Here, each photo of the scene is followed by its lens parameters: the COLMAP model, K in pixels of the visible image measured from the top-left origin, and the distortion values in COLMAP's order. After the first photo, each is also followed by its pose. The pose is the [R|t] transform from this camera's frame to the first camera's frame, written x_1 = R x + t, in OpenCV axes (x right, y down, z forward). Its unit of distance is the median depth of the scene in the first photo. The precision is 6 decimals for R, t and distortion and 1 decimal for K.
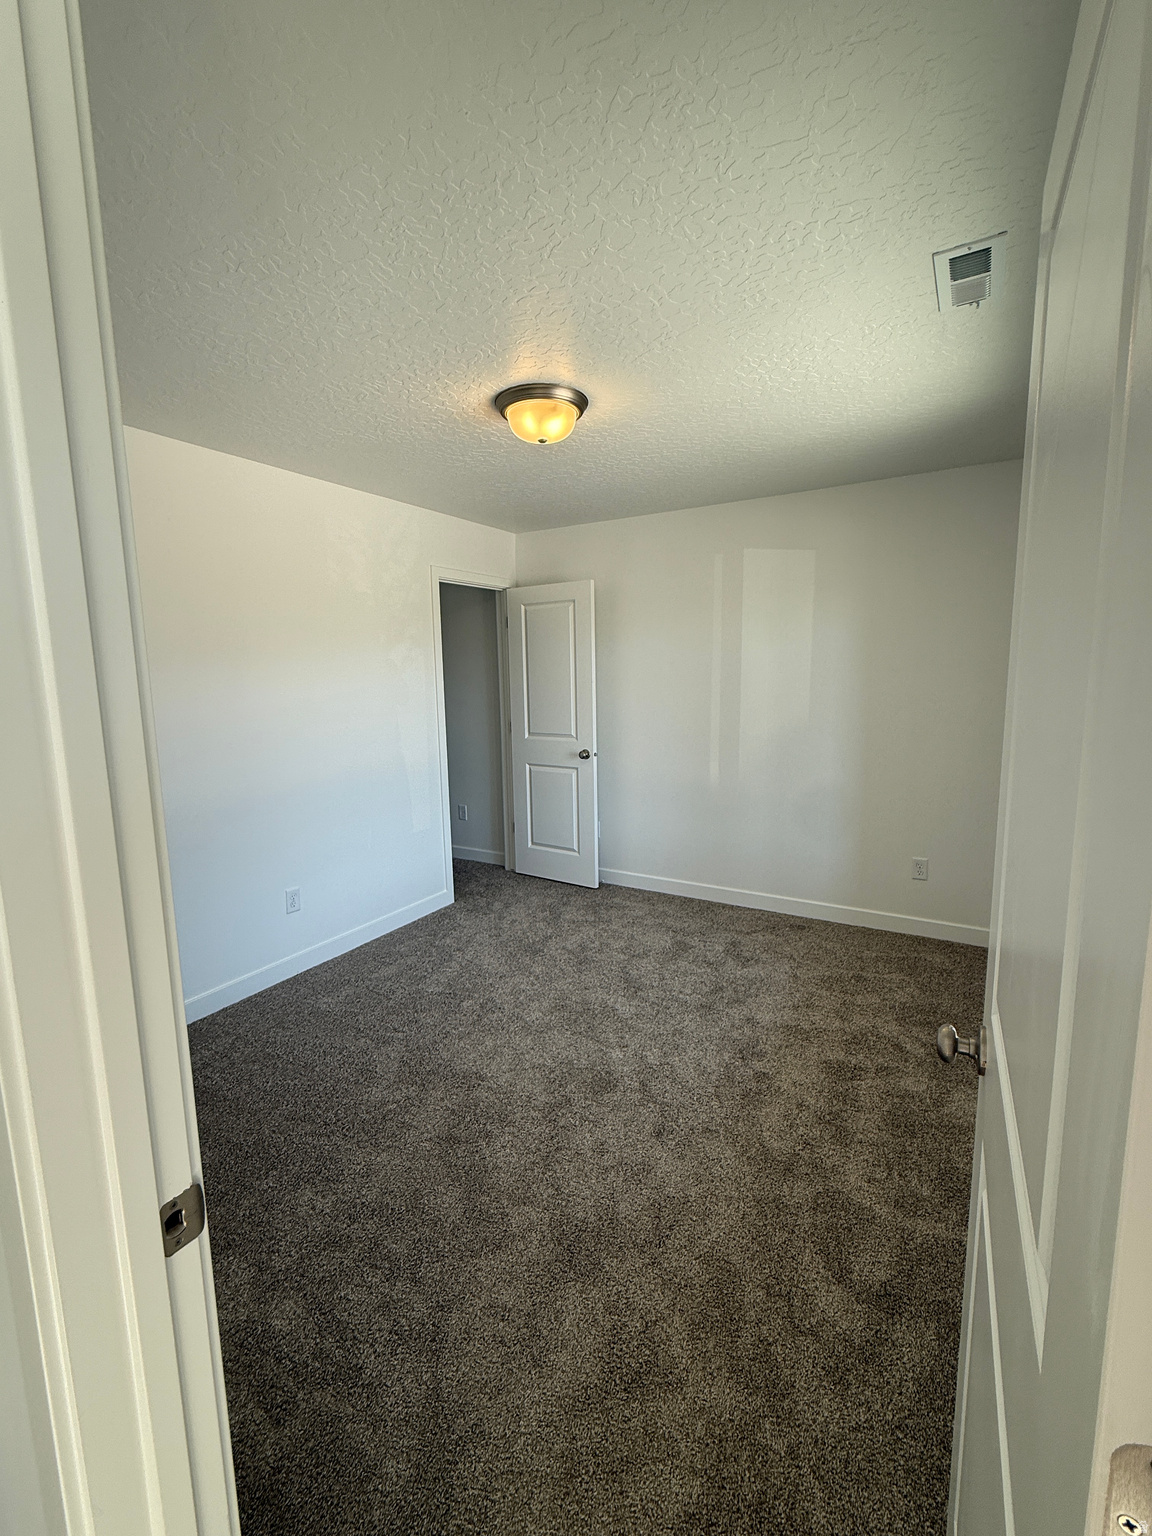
lens RADIAL K [[684.5, 0, 583.3], [0, 684.5, 765.4], [0, 0, 1]] dist [-0.003984, -0.000448]
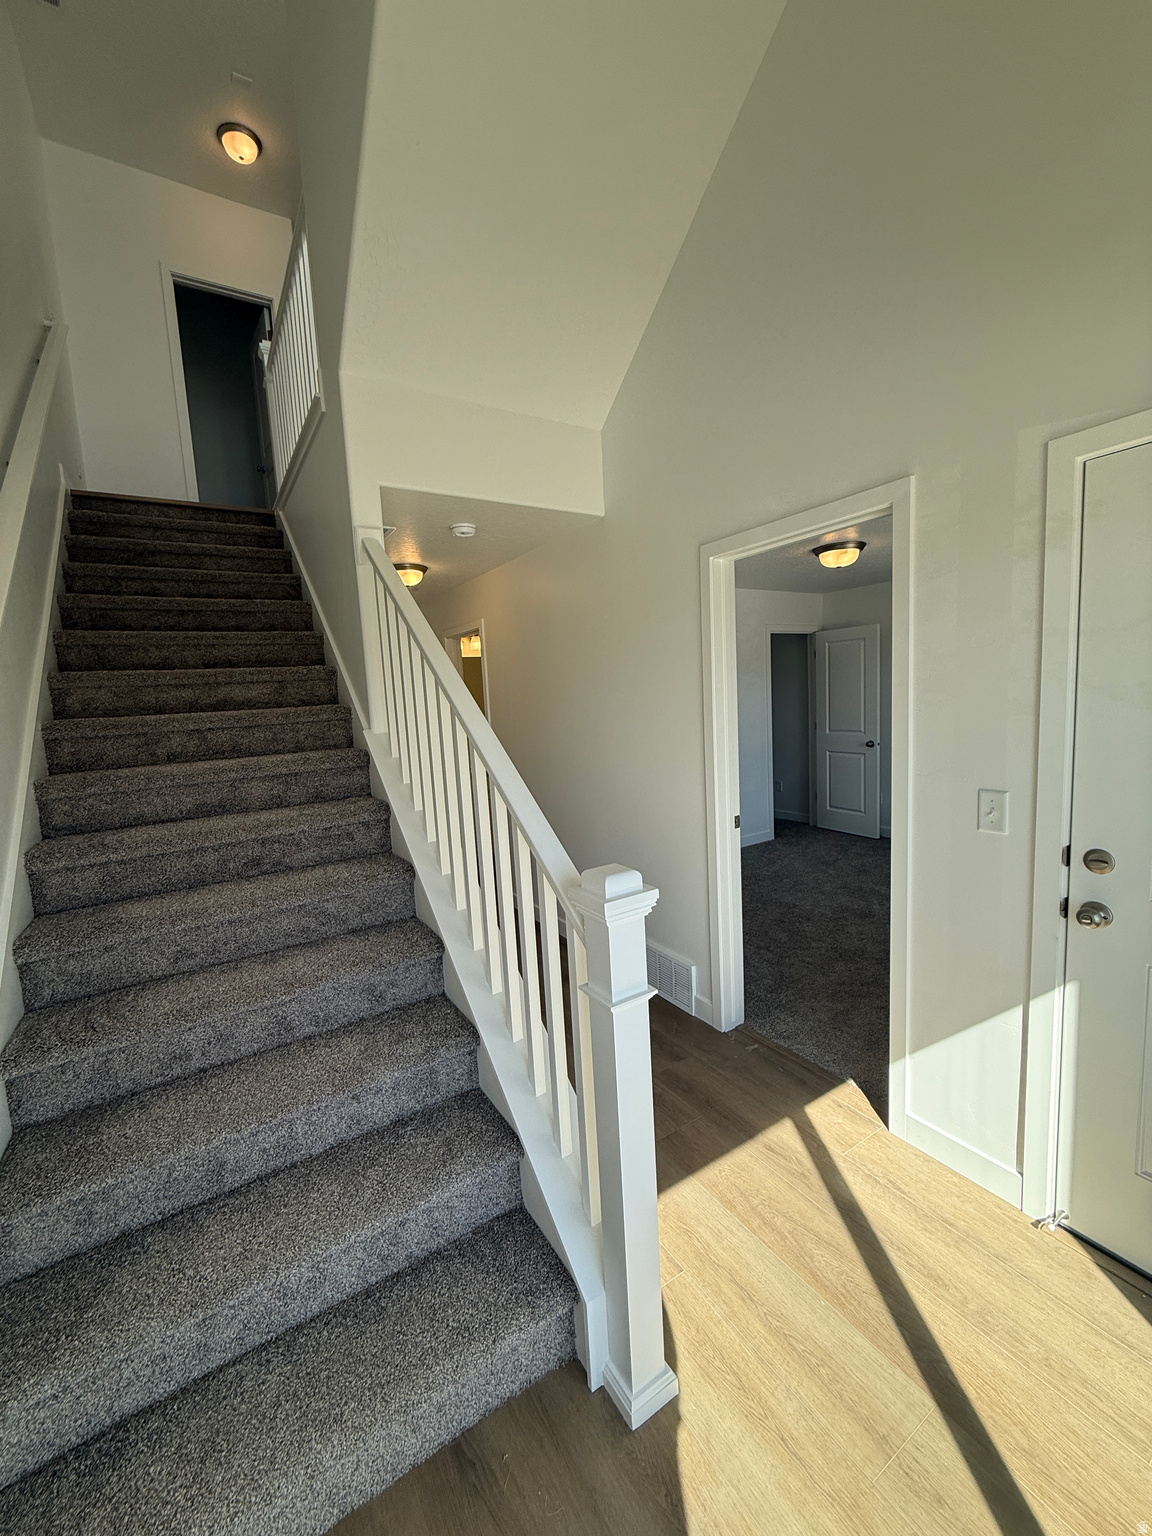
lens RADIAL K [[623.2, 0, 576.0], [0, 623.2, 768.0], [0, 0, 1]] dist [0.006630, -0.000567]
pose [[0.891654, 0.022859, -0.452140, 0.047854], [-0.024743, 0.999692, 0.001745, 0.051423], [0.452041, 0.009631, 0.891945, -0.486680]]
